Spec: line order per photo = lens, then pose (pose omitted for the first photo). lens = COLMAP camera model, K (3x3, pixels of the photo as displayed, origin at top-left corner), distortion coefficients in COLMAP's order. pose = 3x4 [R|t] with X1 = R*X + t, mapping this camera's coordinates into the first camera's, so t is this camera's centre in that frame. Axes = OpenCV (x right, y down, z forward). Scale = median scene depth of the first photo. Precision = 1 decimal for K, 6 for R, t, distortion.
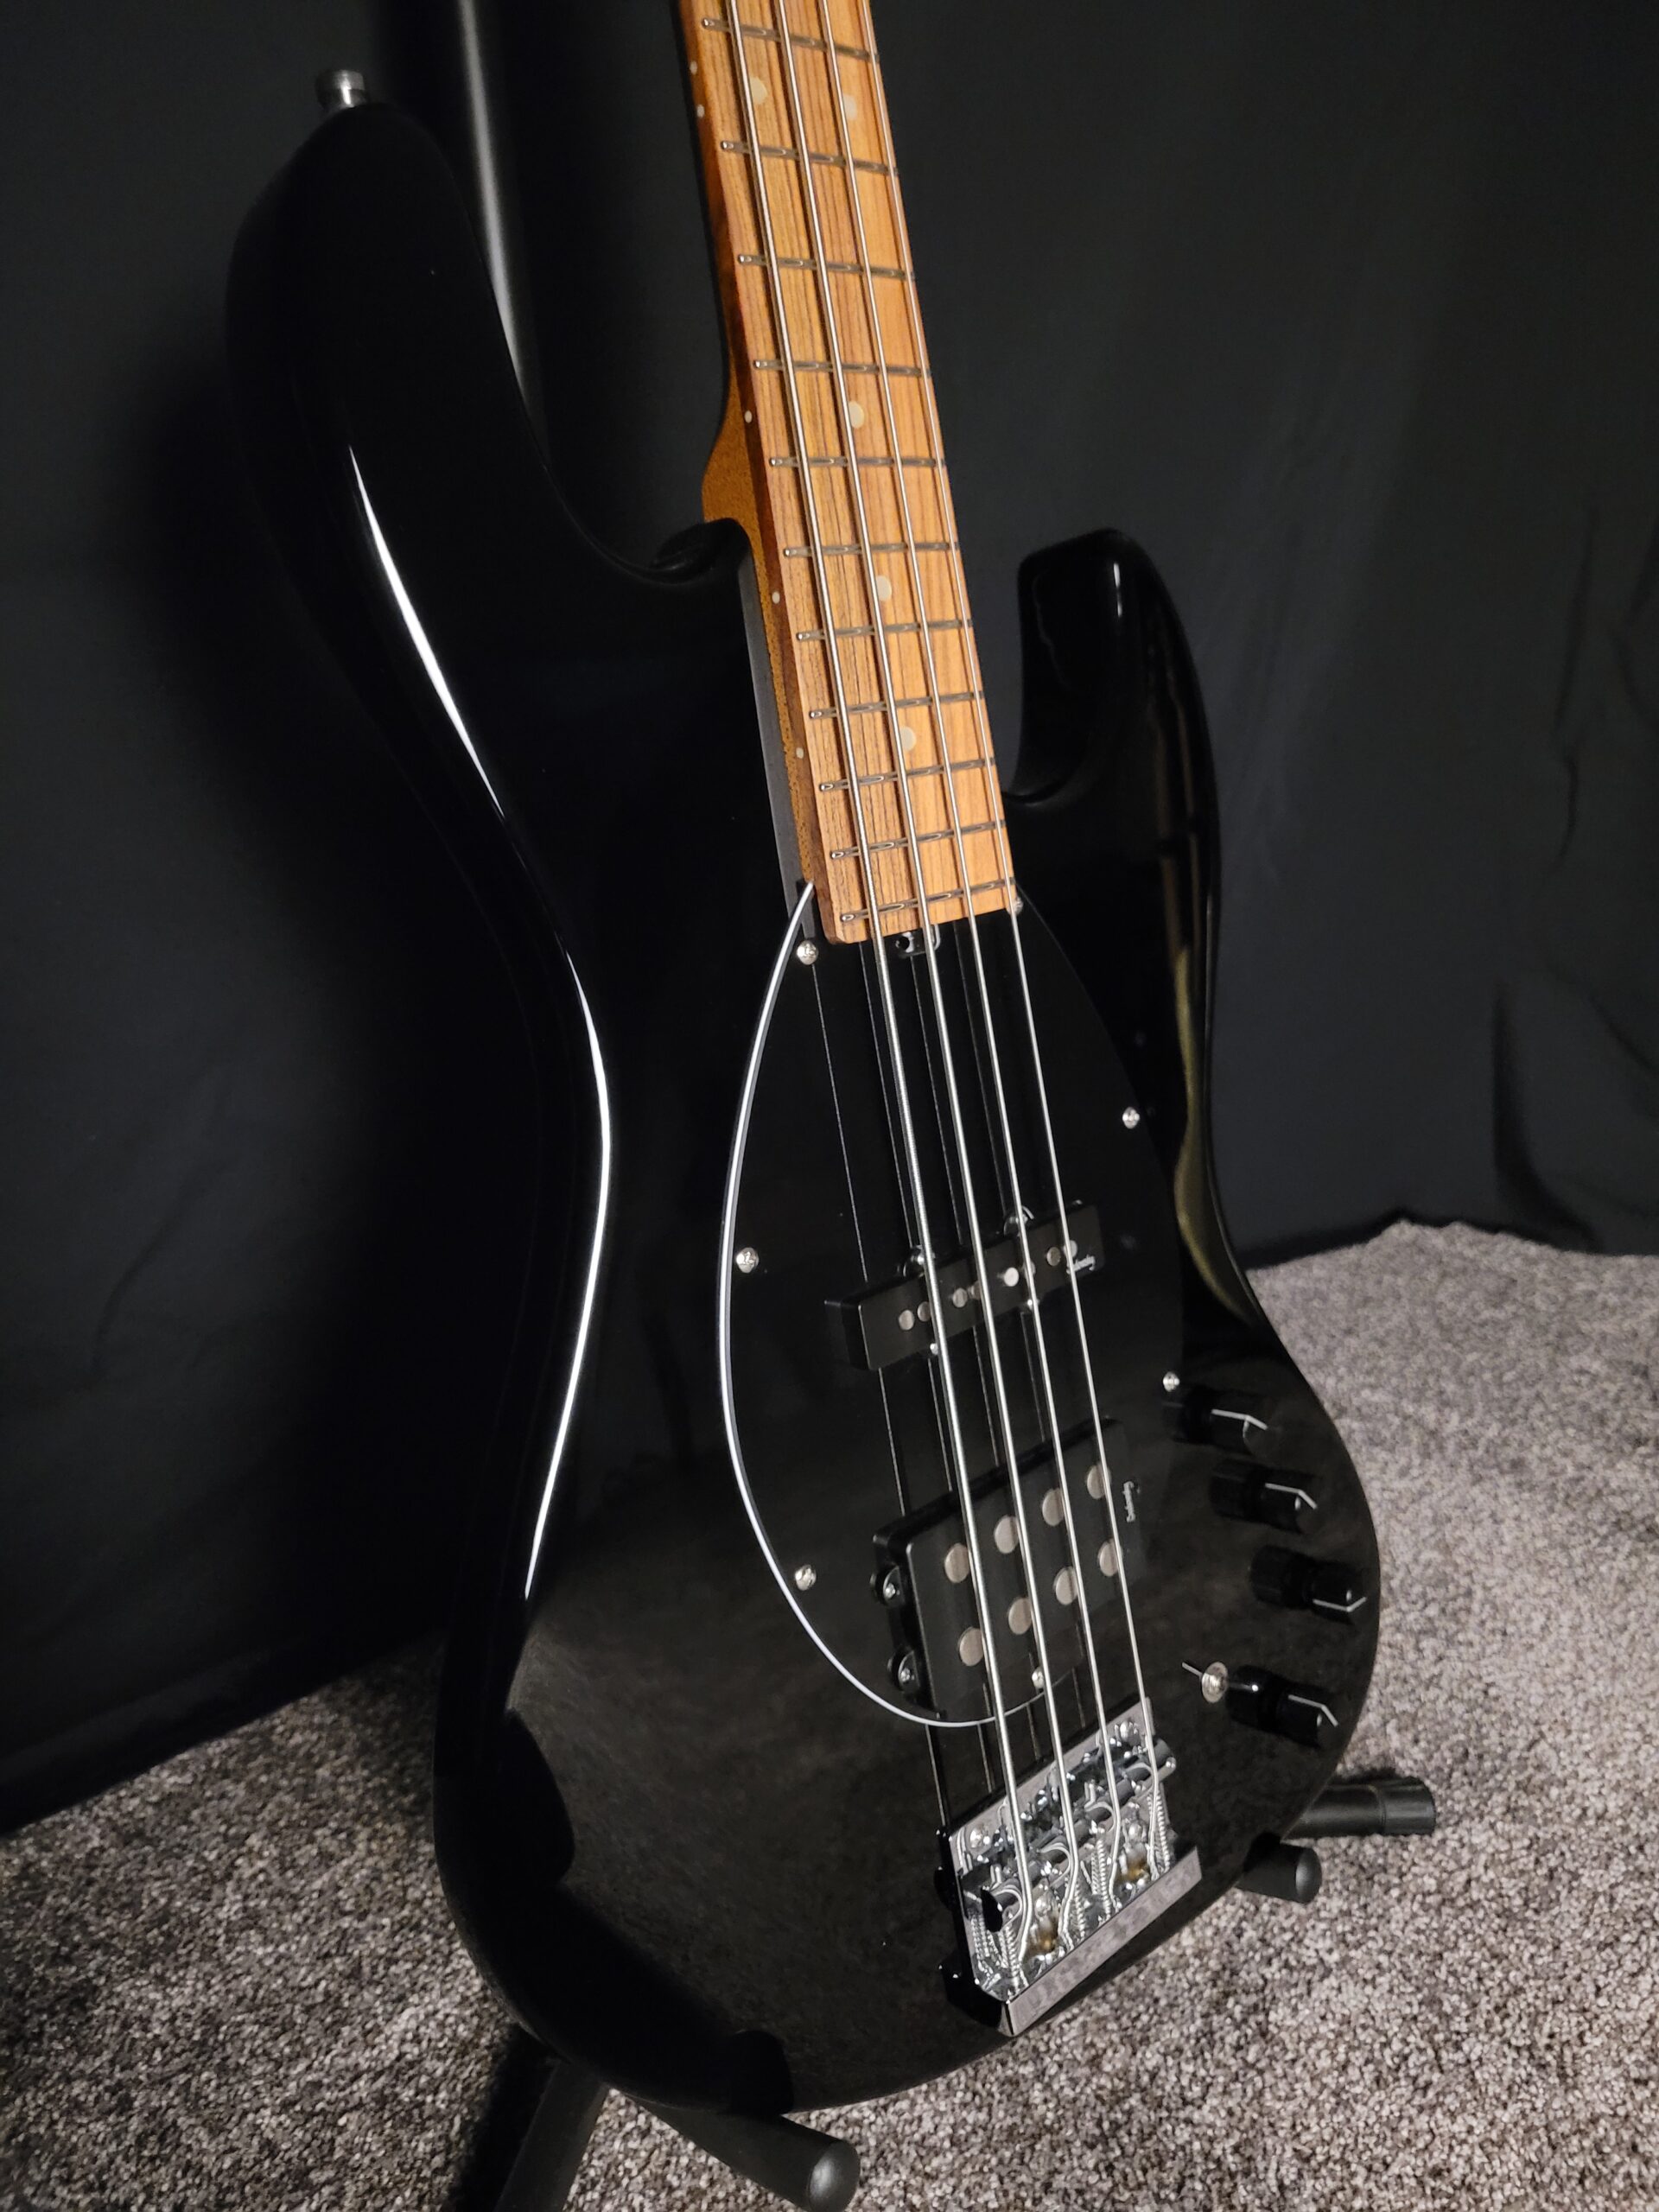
lens RADIAL K [[1732.2, 0, 828.0], [0, 1732.2, 1110.5], [0, 0, 1]] dist [-0.001746, 0.005180]
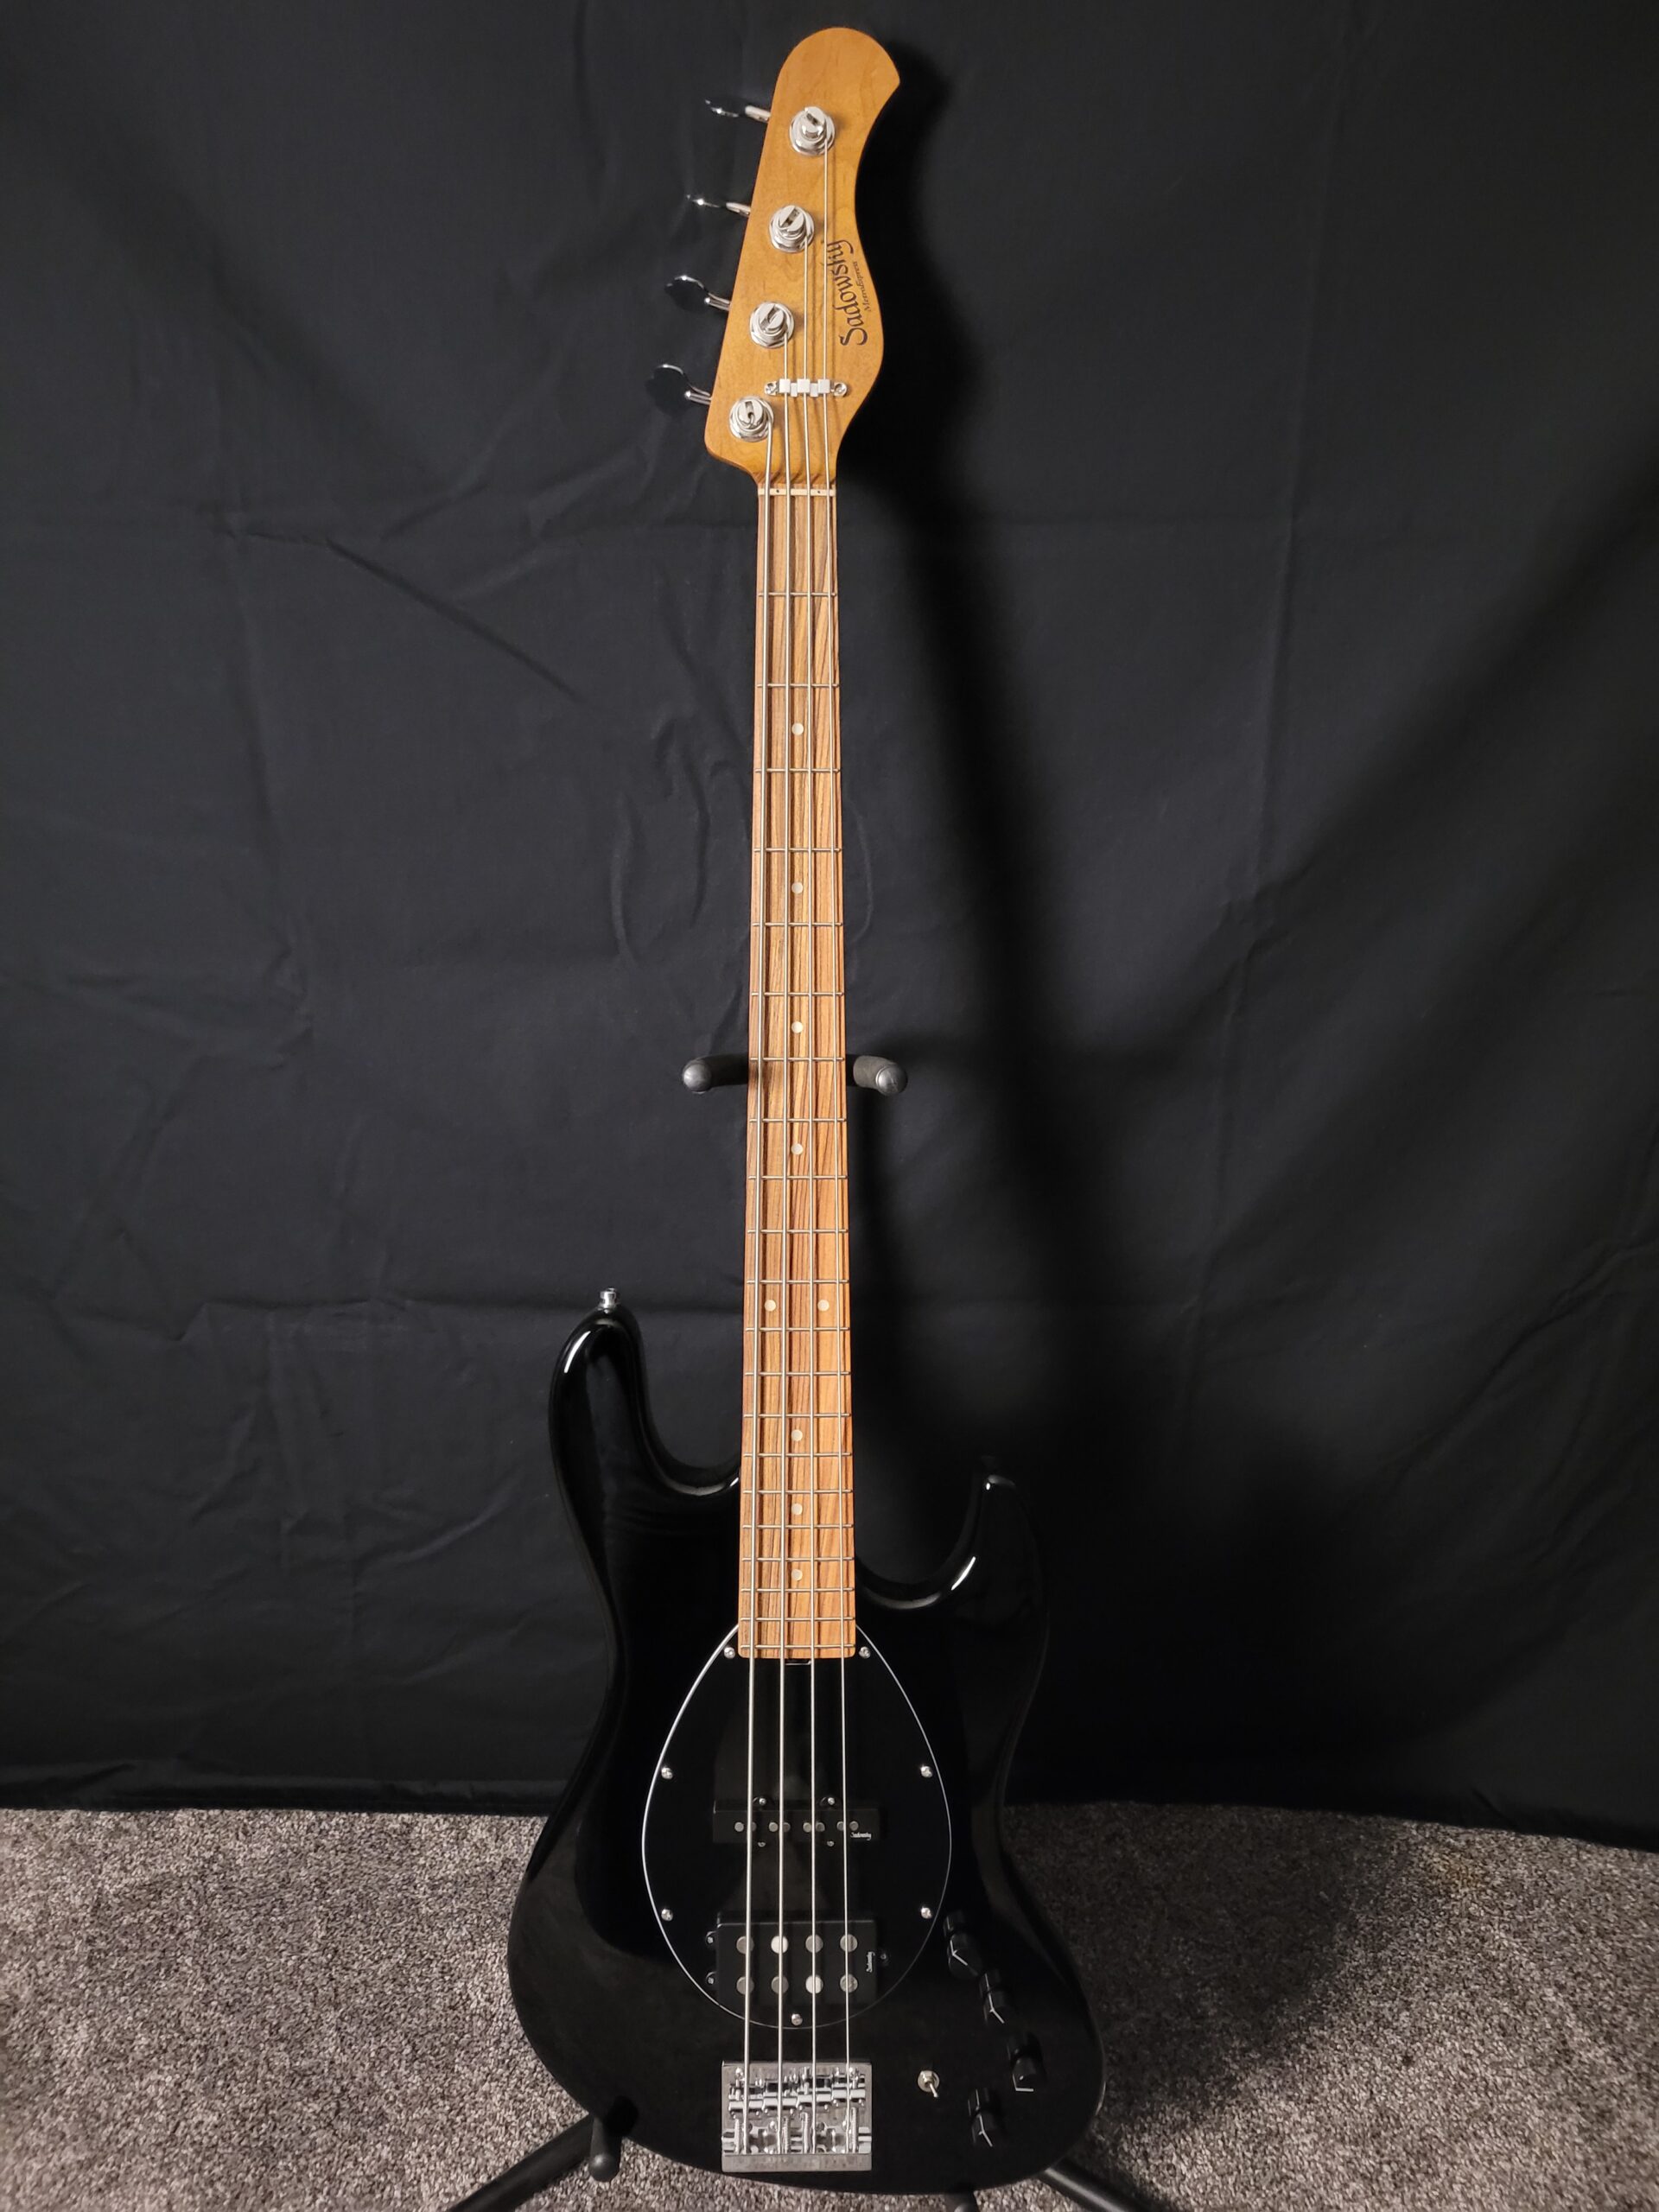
lens RADIAL K [[1732.2, 0, 806.4], [0, 1732.2, 1087.3], [0, 0, 1]] dist [-0.001746, 0.005180]
pose [[0.751377, 0.216244, -0.623436, 1.240222], [-0.233640, 0.970759, 0.055128, -0.903453], [0.617127, 0.104238, 0.779929, -0.735126]]
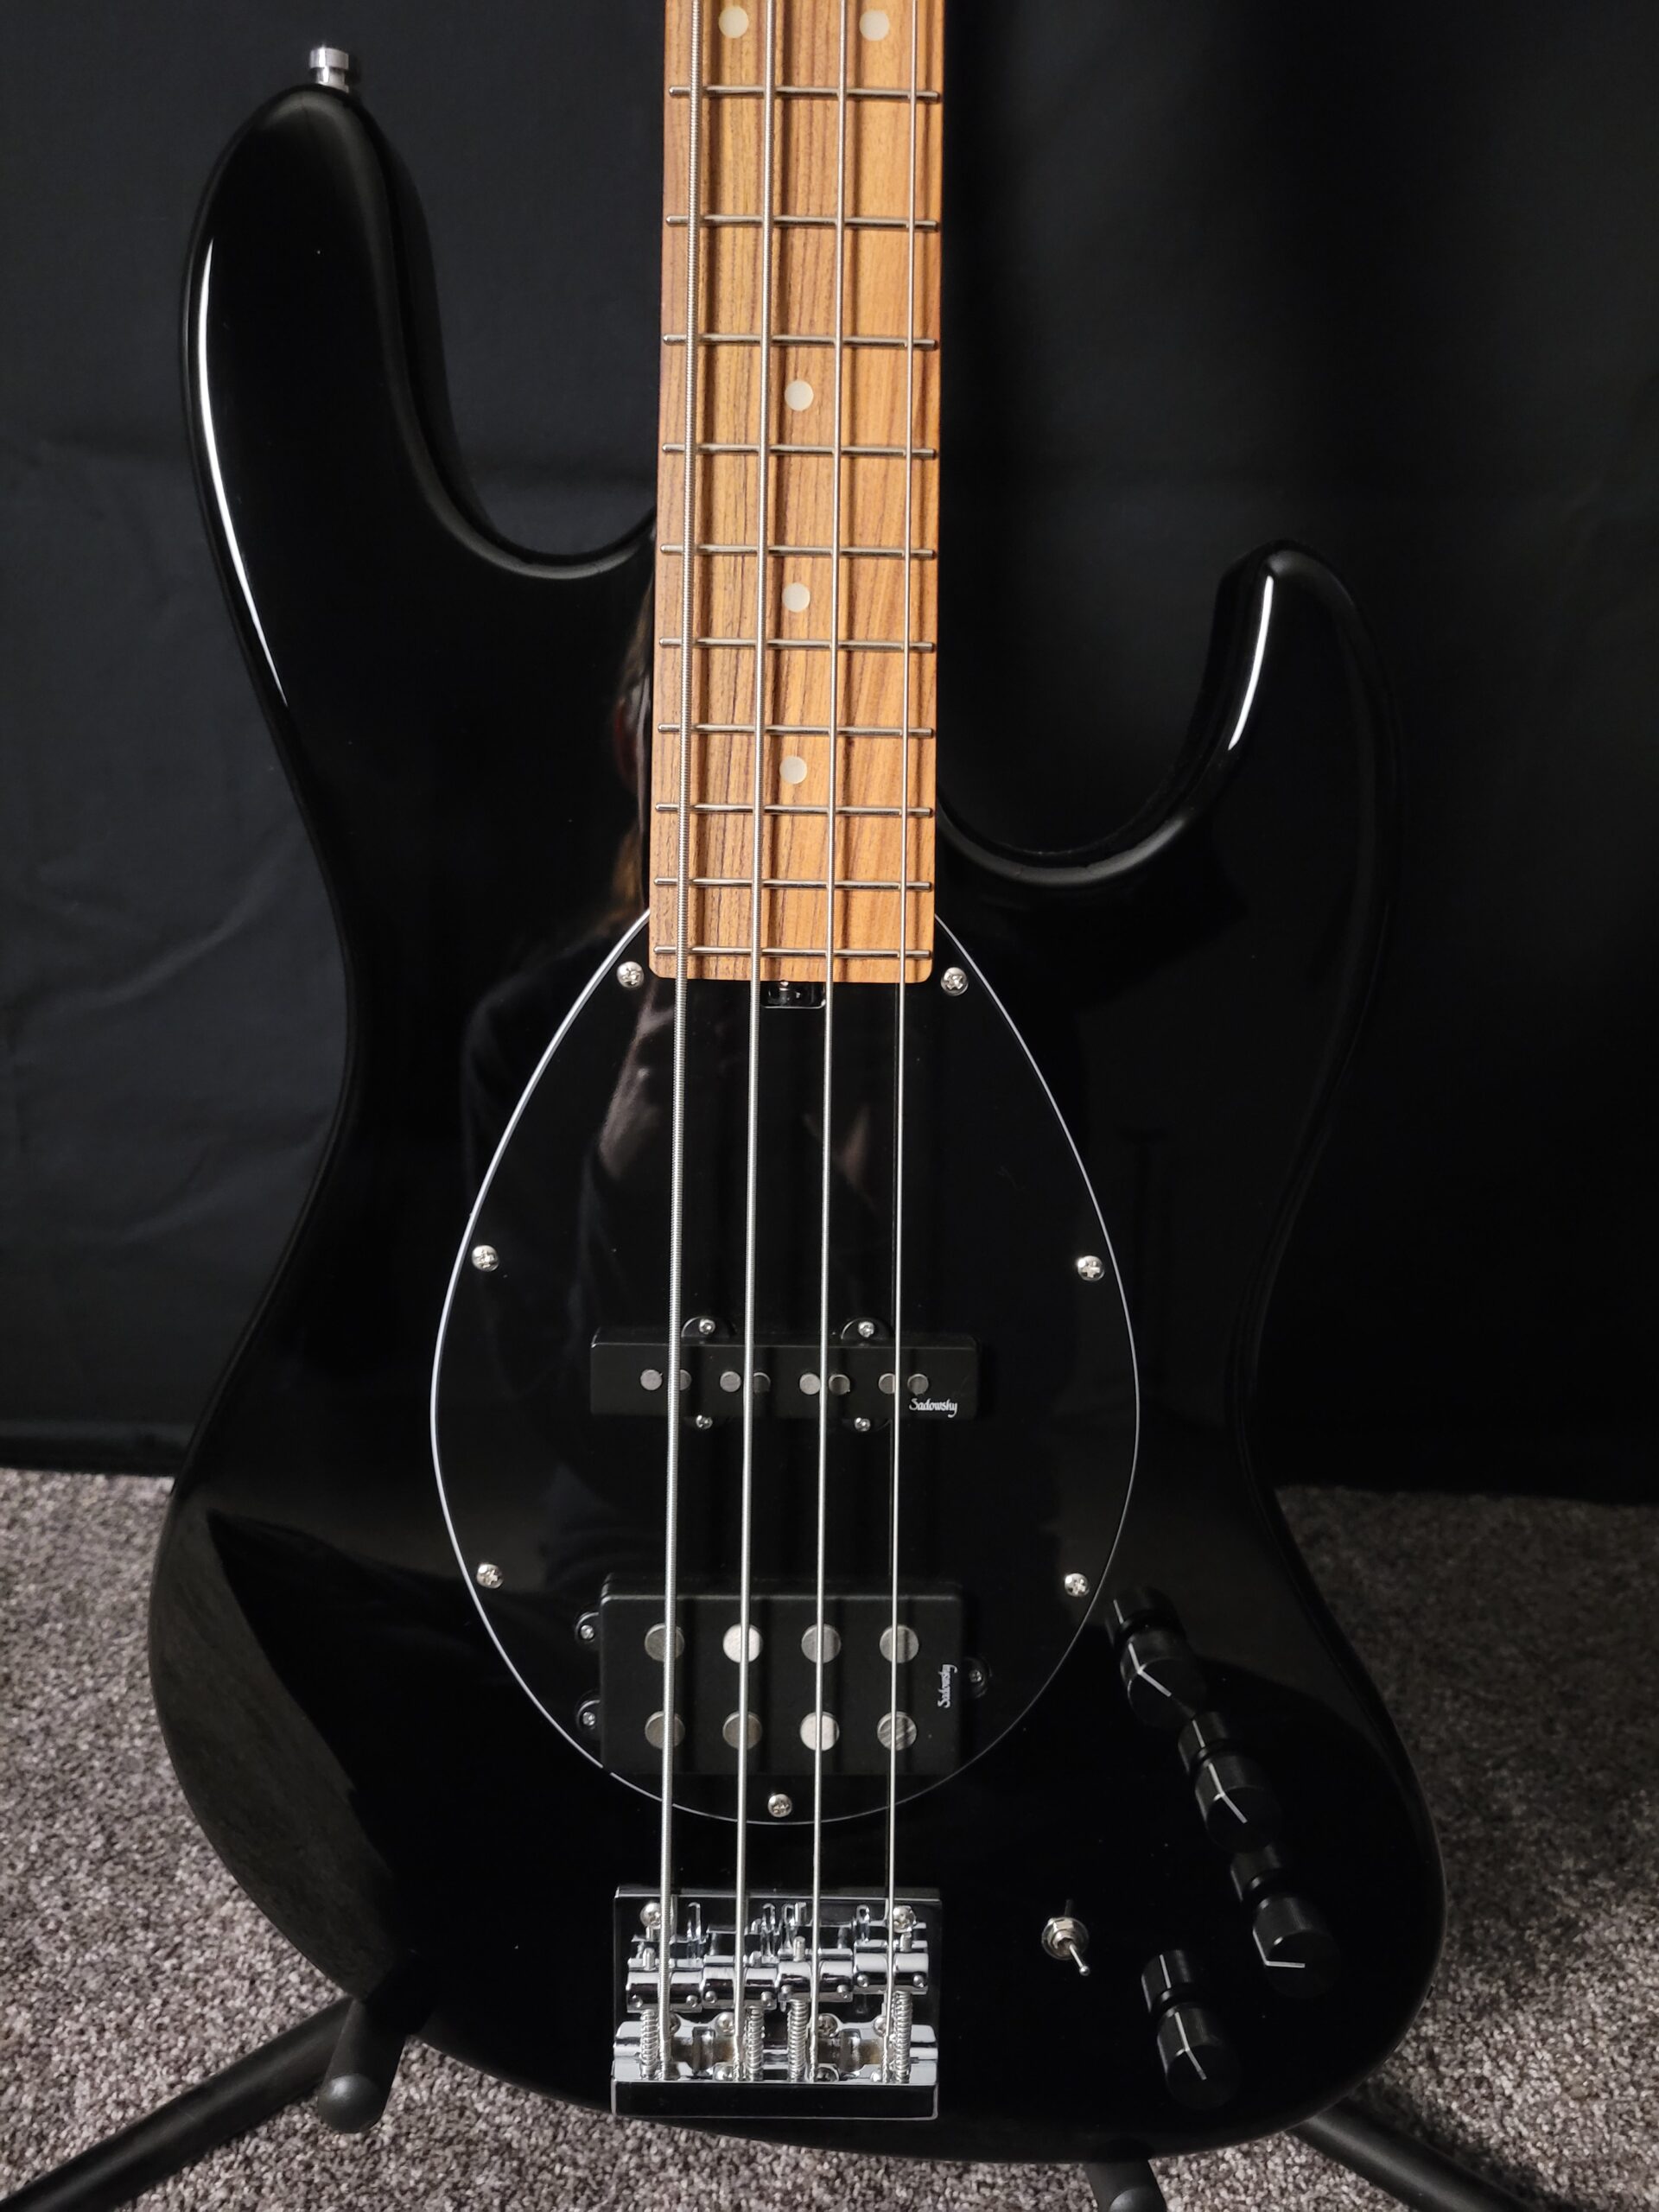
lens RADIAL K [[1732.2, 0, 822.7], [0, 1732.2, 1133.3], [0, 0, 1]] dist [-0.001746, 0.005180]
pose [[0.741737, 0.304612, -0.597526, 0.621347], [-0.250653, 0.952256, 0.174303, -0.189387], [0.622092, 0.020485, 0.782676, 0.307488]]
